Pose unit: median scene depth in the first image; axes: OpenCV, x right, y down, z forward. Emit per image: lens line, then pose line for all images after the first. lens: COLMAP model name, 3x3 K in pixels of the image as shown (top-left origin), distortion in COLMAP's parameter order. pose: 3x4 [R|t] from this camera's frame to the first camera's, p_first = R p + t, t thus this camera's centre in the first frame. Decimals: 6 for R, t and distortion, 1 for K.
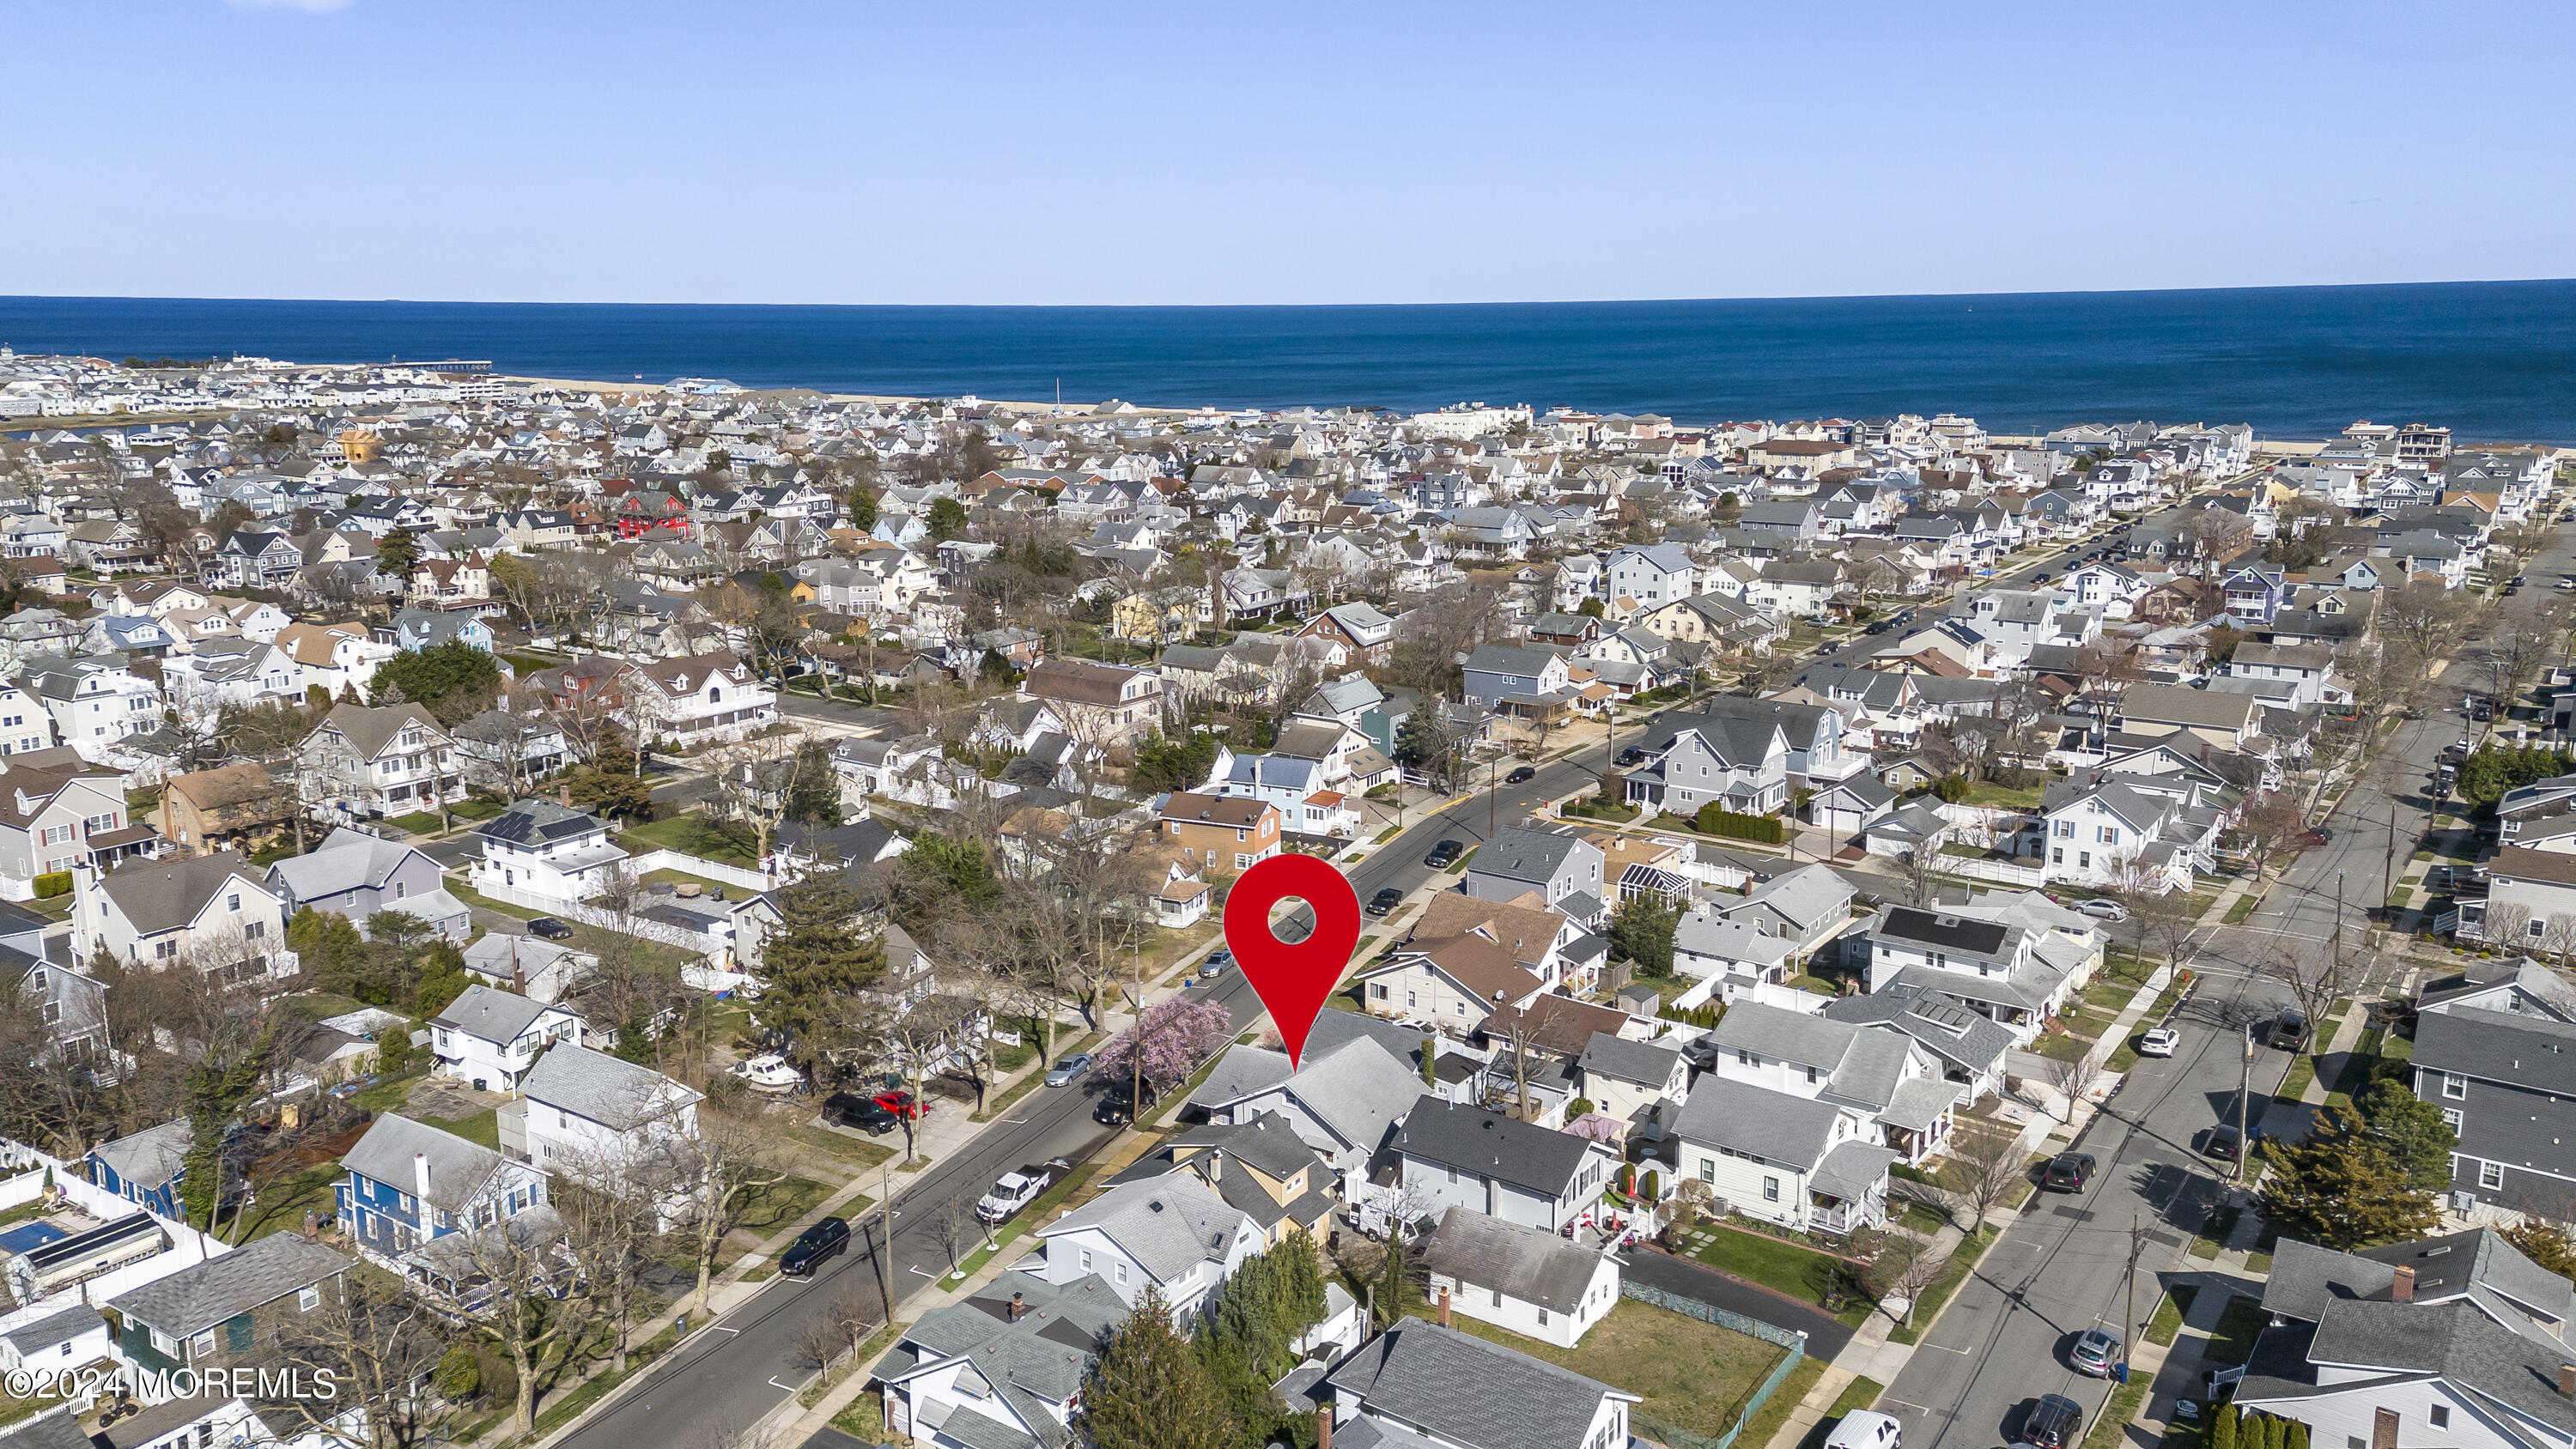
lens RADIAL K [[1902.2, 0, 1283.4], [0, 1902.2, 729.7], [0, 0, 1]] dist [0.172016, -0.115360]
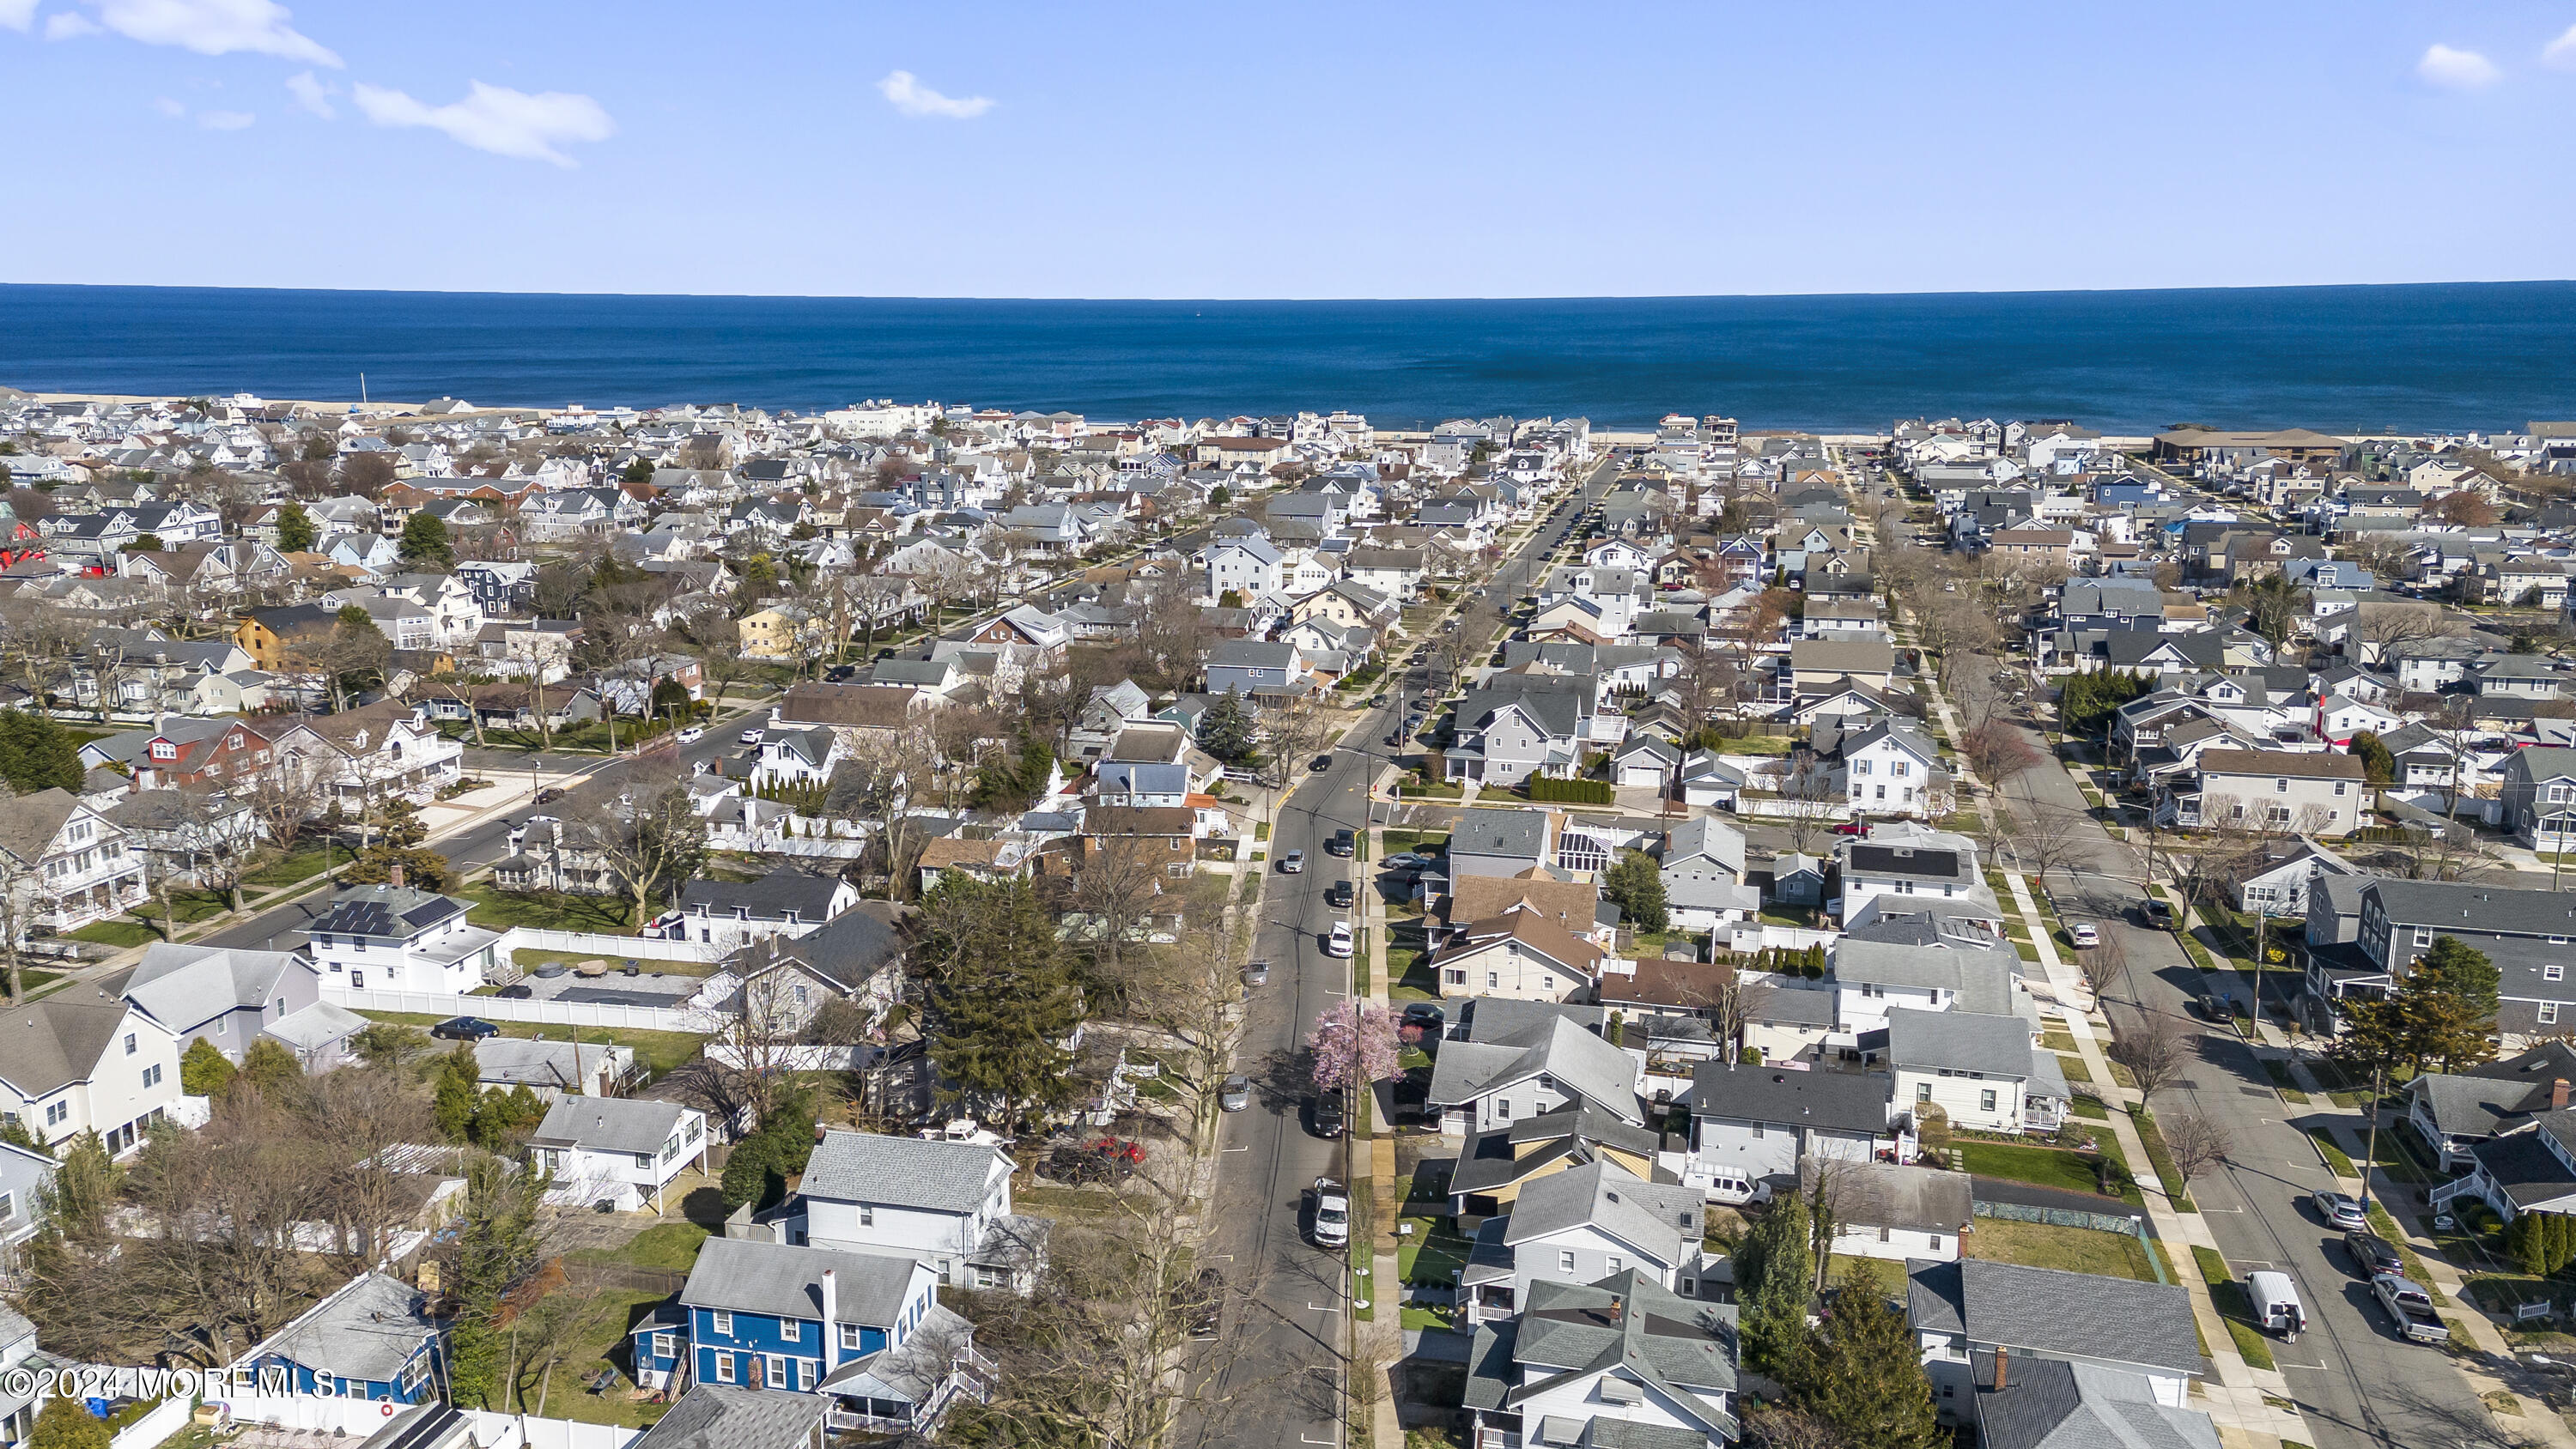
lens RADIAL K [[1902.2, 0, 1283.4], [0, 1902.2, 729.7], [0, 0, 1]] dist [0.172016, -0.115360]
pose [[0.930015, -0.076705, 0.359428, -0.286837], [0.076301, 0.996967, 0.015333, -0.012555], [-0.359514, 0.013165, 0.933047, 0.057712]]
